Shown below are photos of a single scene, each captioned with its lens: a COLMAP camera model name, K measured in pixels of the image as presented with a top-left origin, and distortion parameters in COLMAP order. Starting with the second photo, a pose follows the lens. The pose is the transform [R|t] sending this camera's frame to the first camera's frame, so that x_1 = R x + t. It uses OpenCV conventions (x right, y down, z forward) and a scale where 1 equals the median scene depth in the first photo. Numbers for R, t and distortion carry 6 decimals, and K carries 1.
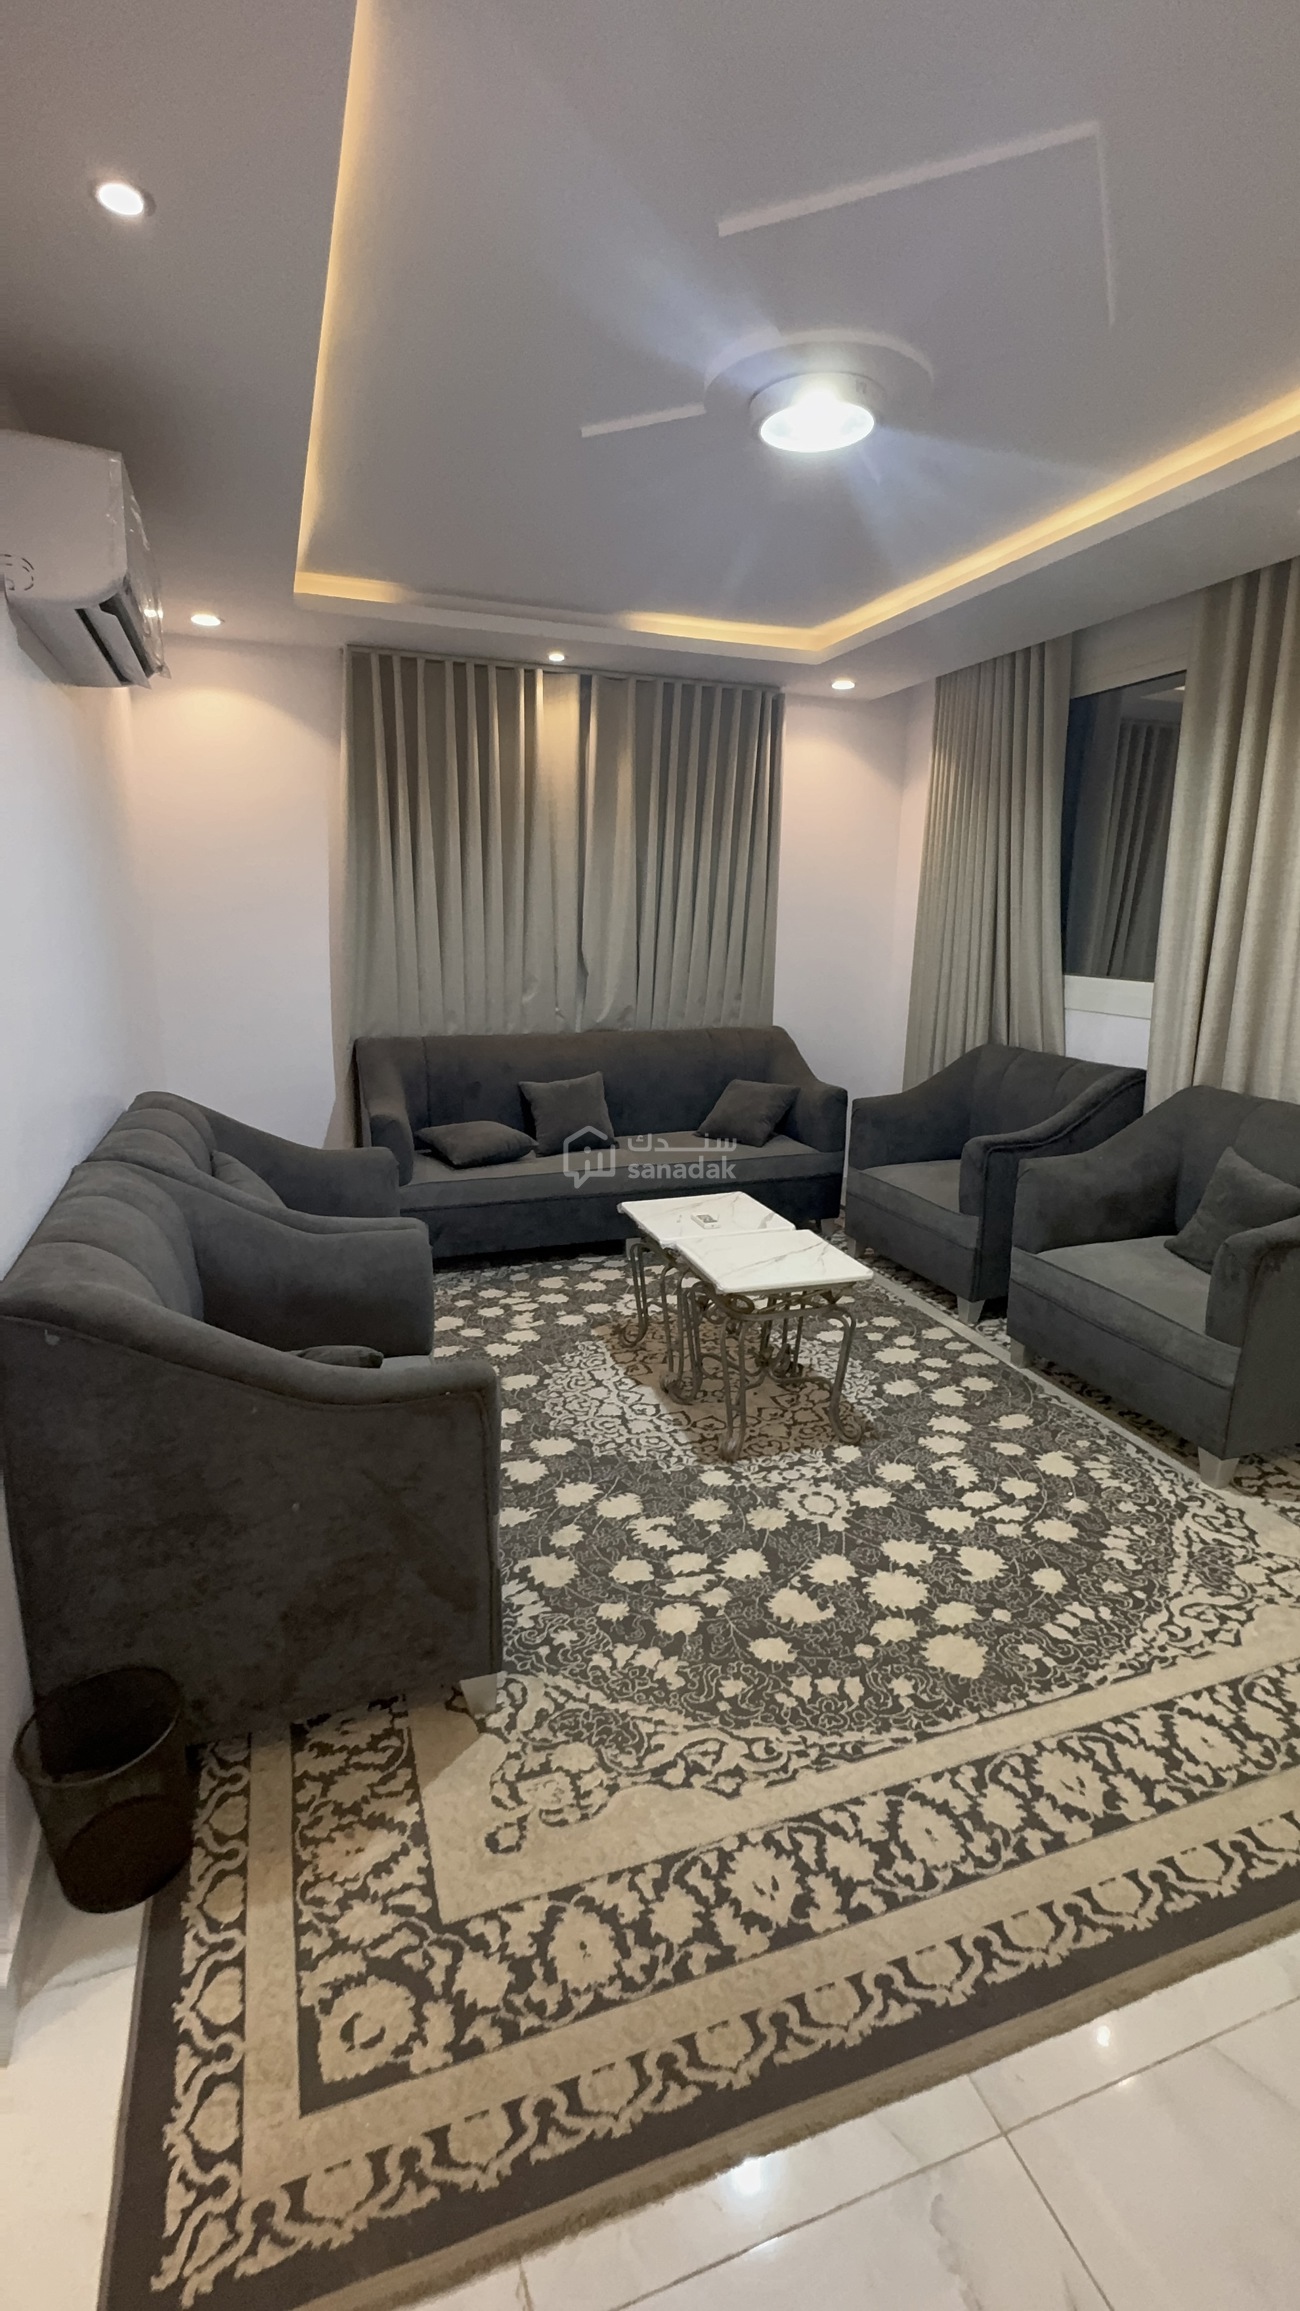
lens RADIAL K [[1063.2, 0, 651.7], [0, 1063.2, 1147.9], [0, 0, 1]] dist [0.000123, 0.000070]
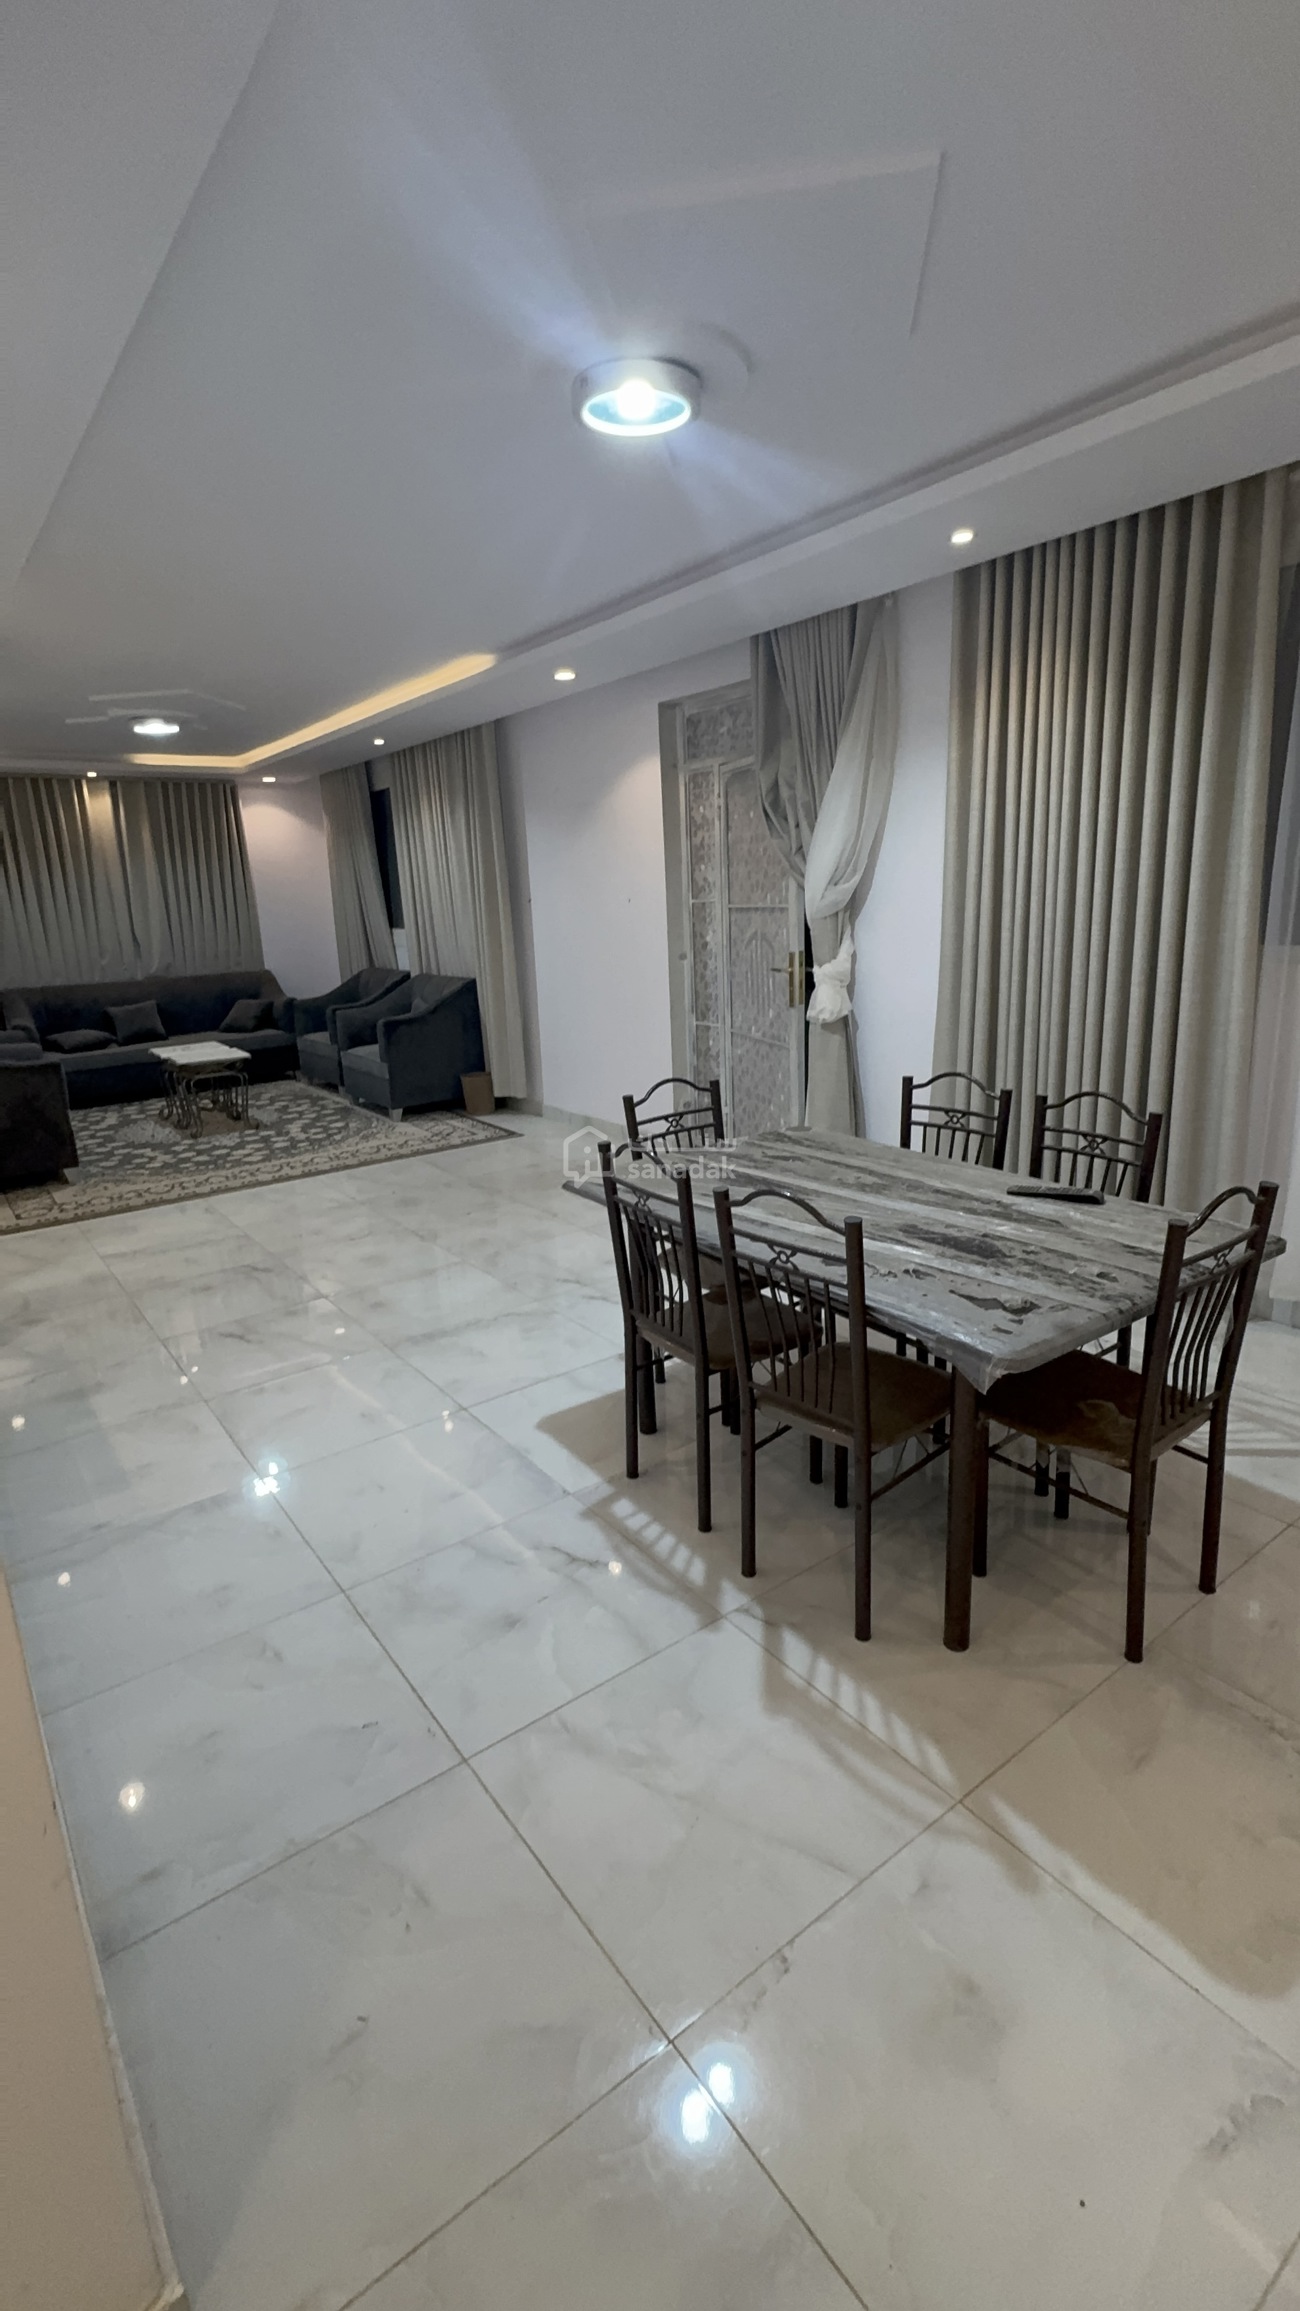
lens RADIAL K [[1063.2, 0, 648.0], [0, 1063.2, 1154.6], [0, 0, 1]] dist [0.000123, 0.000070]
pose [[0.959315, -0.117386, 0.256780, 0.267898], [0.112047, 0.993073, 0.035378, 0.224189], [-0.259154, -0.005167, 0.965822, -0.977715]]
